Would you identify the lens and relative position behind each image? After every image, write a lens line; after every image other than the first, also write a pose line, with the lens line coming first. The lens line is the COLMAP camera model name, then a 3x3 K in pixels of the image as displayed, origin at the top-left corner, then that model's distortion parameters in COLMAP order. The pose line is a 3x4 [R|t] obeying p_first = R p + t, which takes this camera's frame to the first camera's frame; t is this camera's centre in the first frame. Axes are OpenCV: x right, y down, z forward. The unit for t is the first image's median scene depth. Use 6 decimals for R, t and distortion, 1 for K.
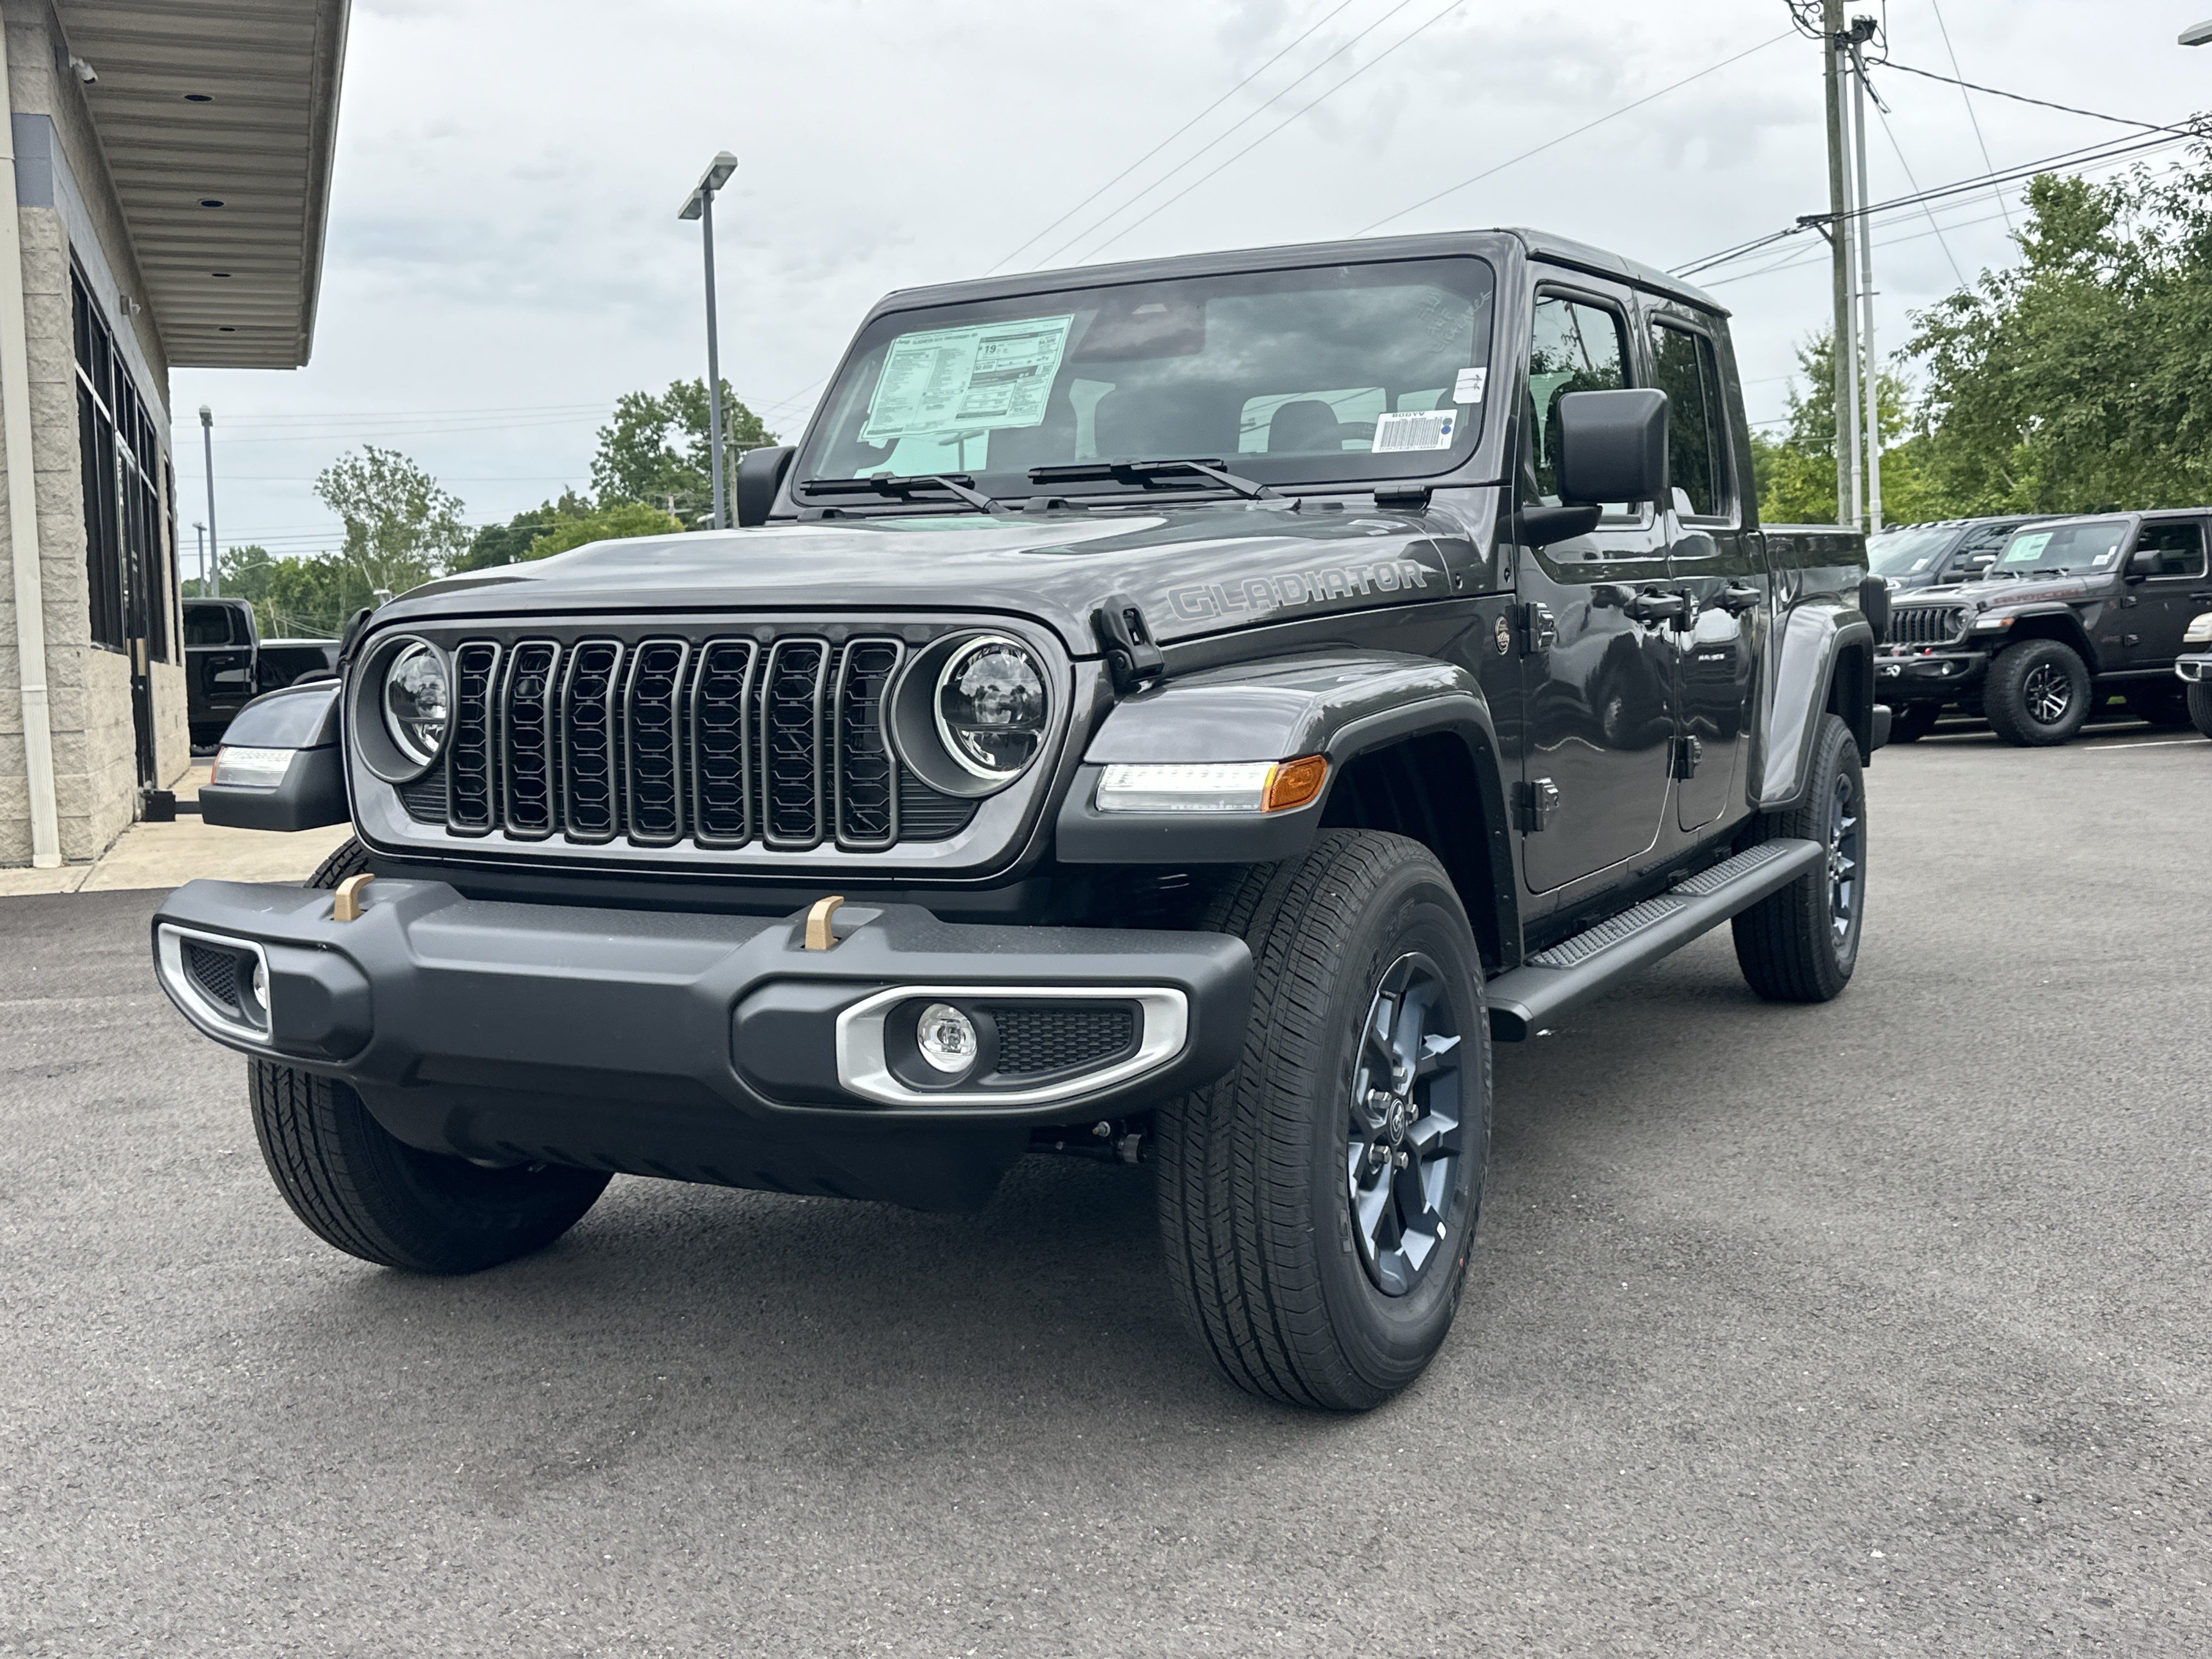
lens RADIAL K [[2215.3, 0, 1085.6], [0, 2215.3, 848.3], [0, 0, 1]] dist [0.188589, -0.391746]
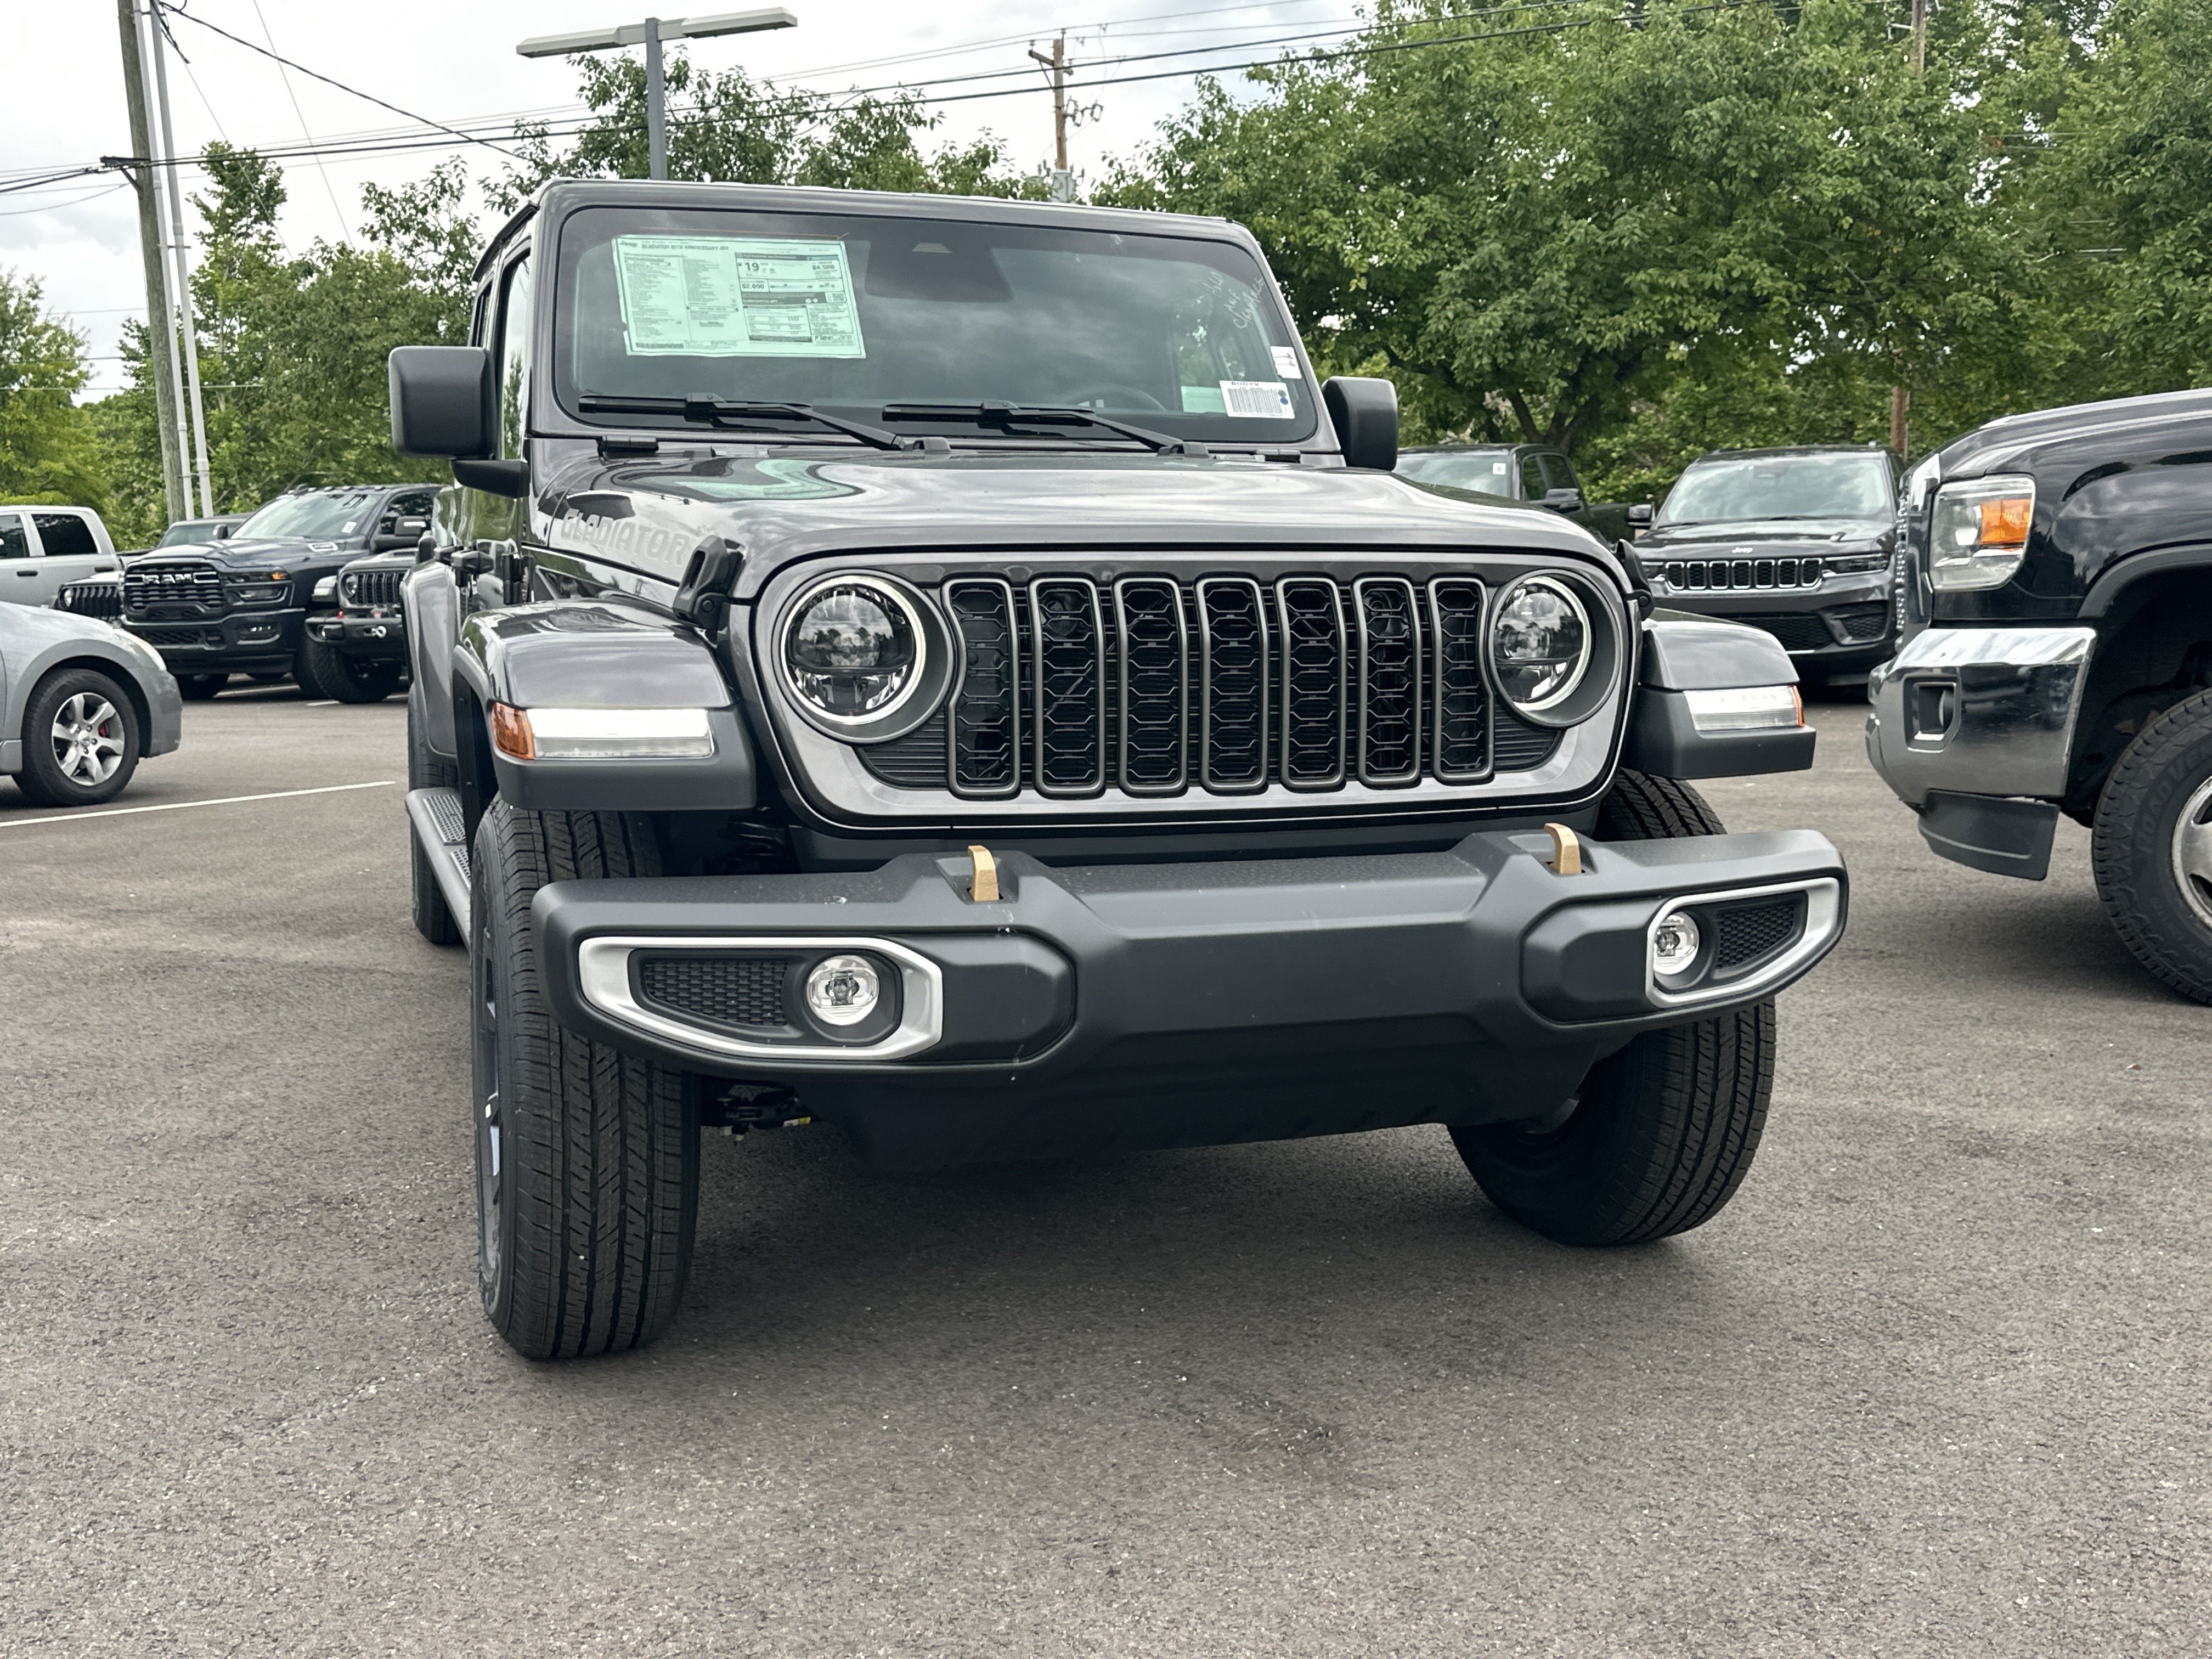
lens RADIAL K [[2215.3, 0, 1085.6], [0, 2215.3, 848.3], [0, 0, 1]] dist [0.188589, -0.391746]
pose [[0.696943, -0.070601, 0.713643, -0.716792], [0.059635, 0.997401, 0.040434, -0.015753], [-0.714643, 0.014378, 0.699342, 0.297568]]
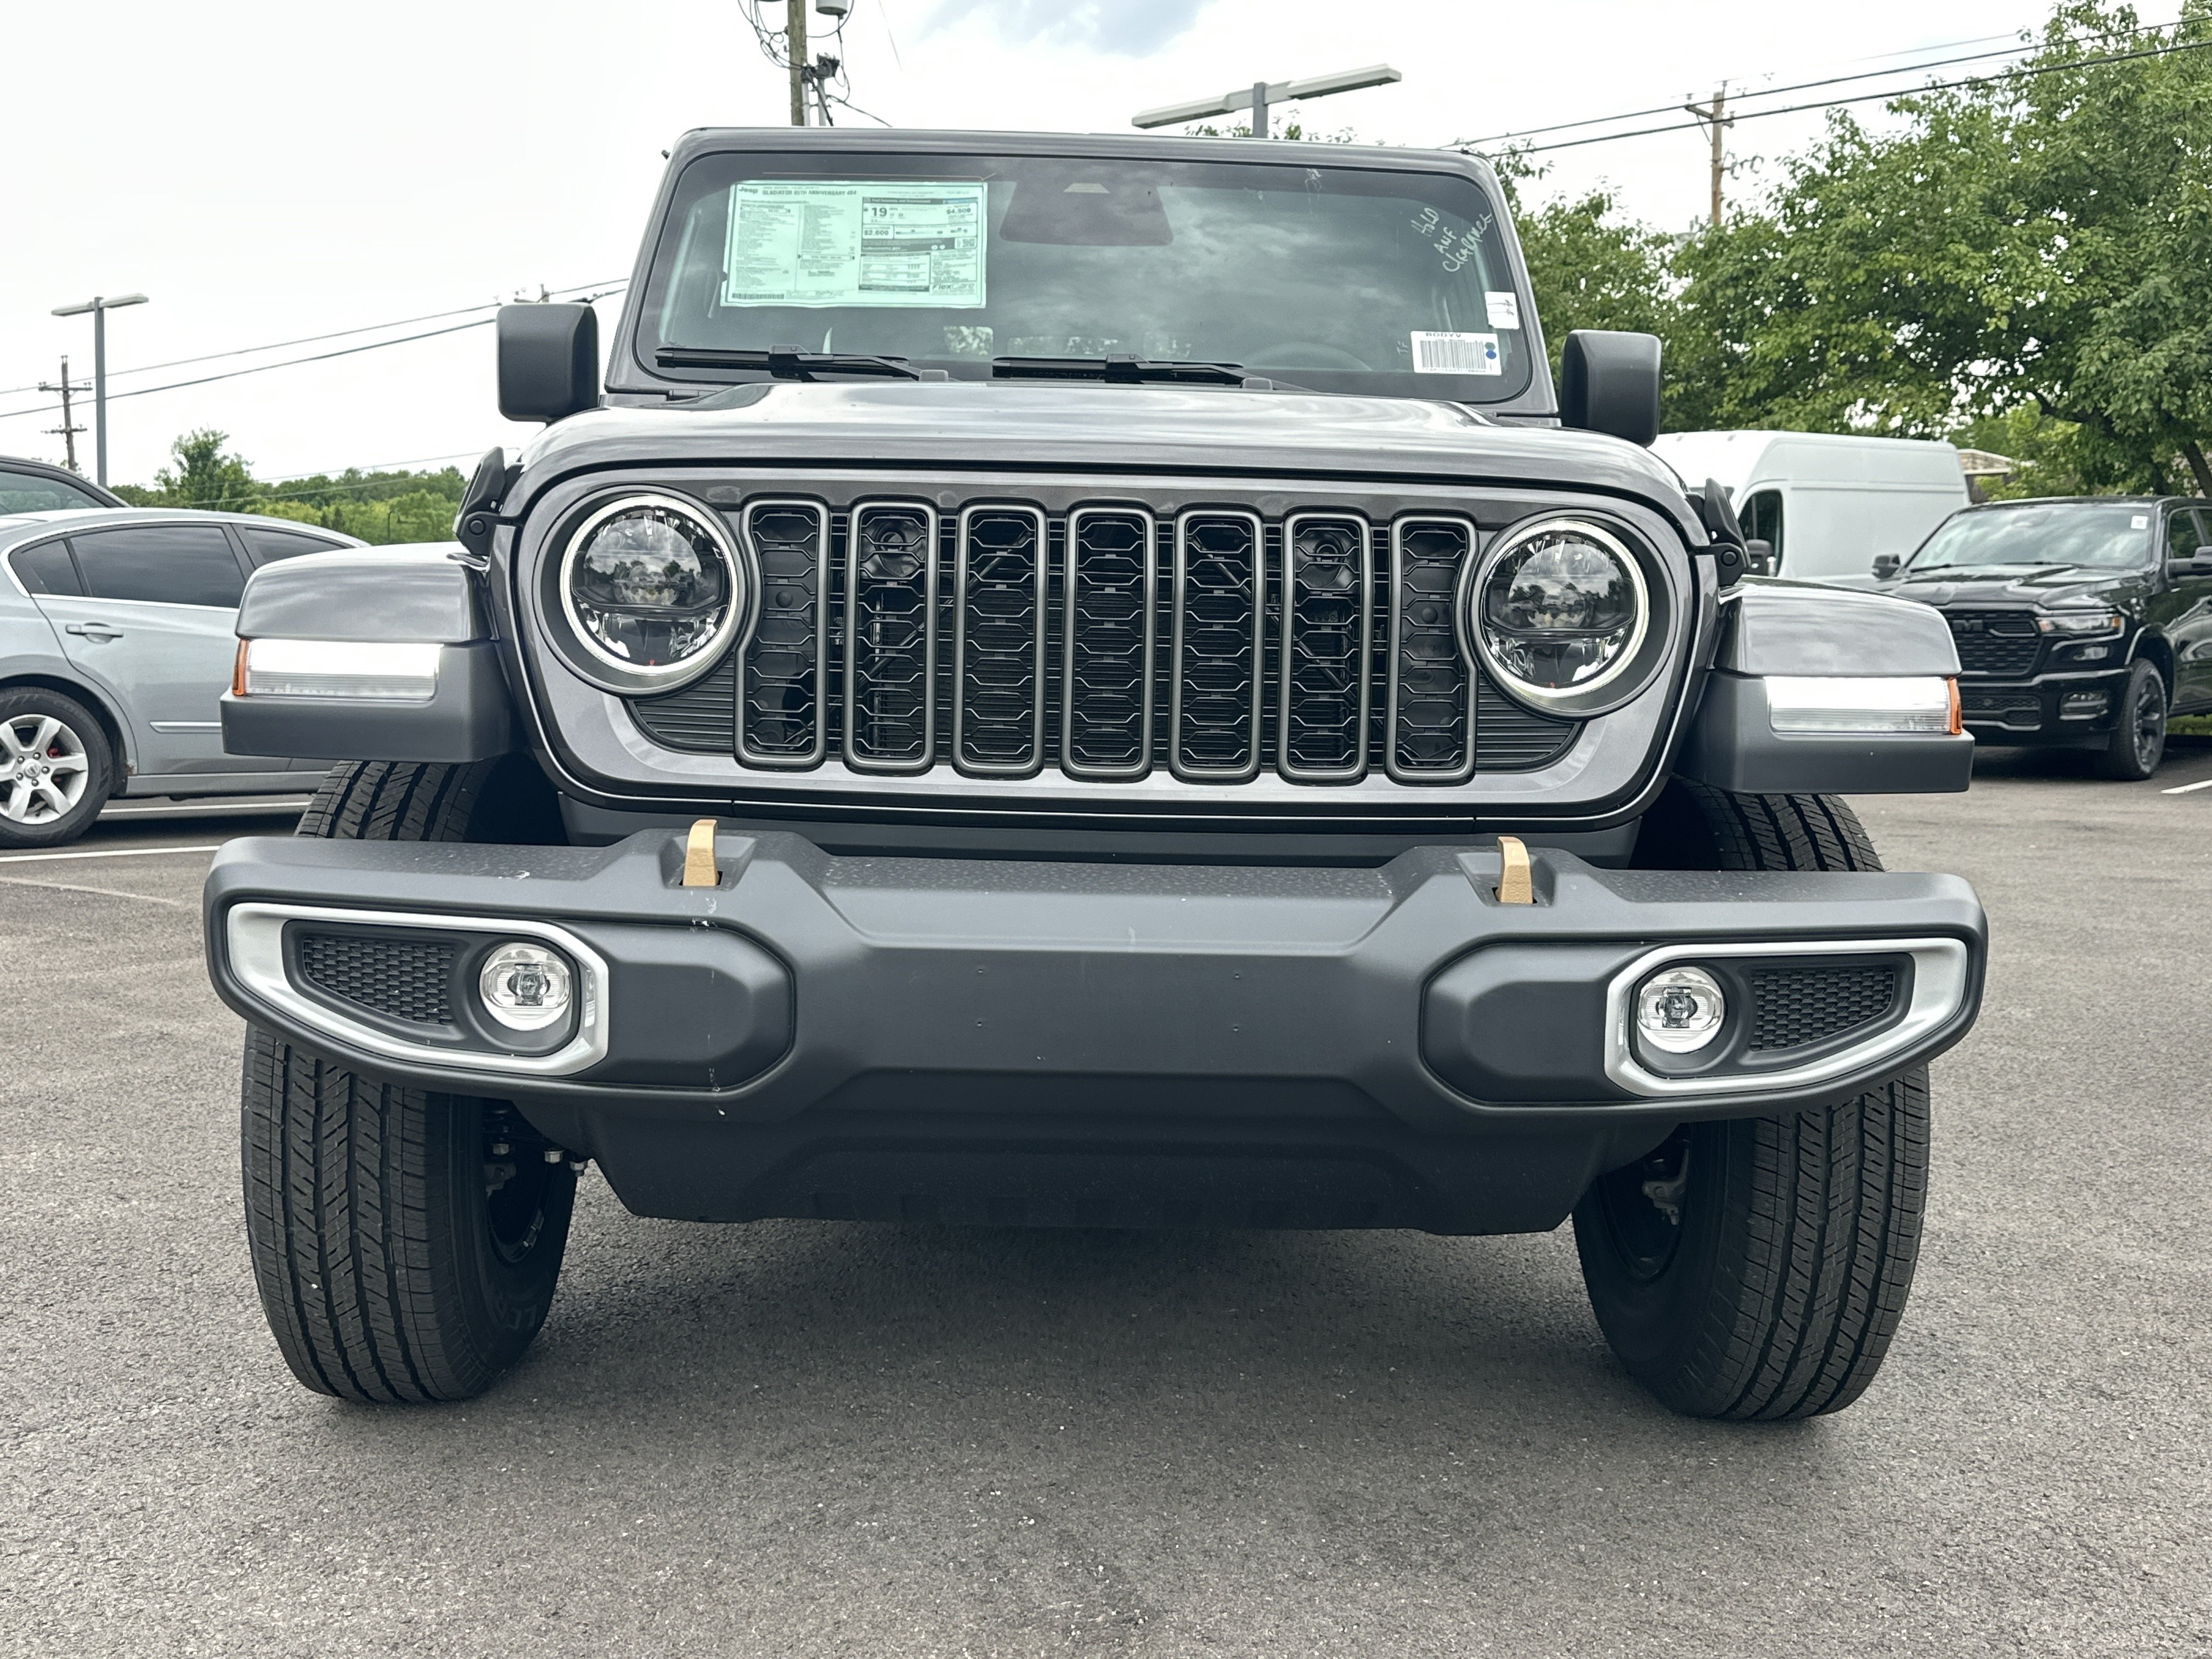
lens RADIAL K [[2221.7, 0, 1086.7], [0, 2221.7, 831.9], [0, 0, 1]] dist [0.172516, -0.369438]
pose [[0.872828, -0.004176, 0.488009, -0.441599], [0.010094, 0.999904, -0.009497, 0.018204], [-0.487923, 0.013216, 0.872787, 0.271368]]
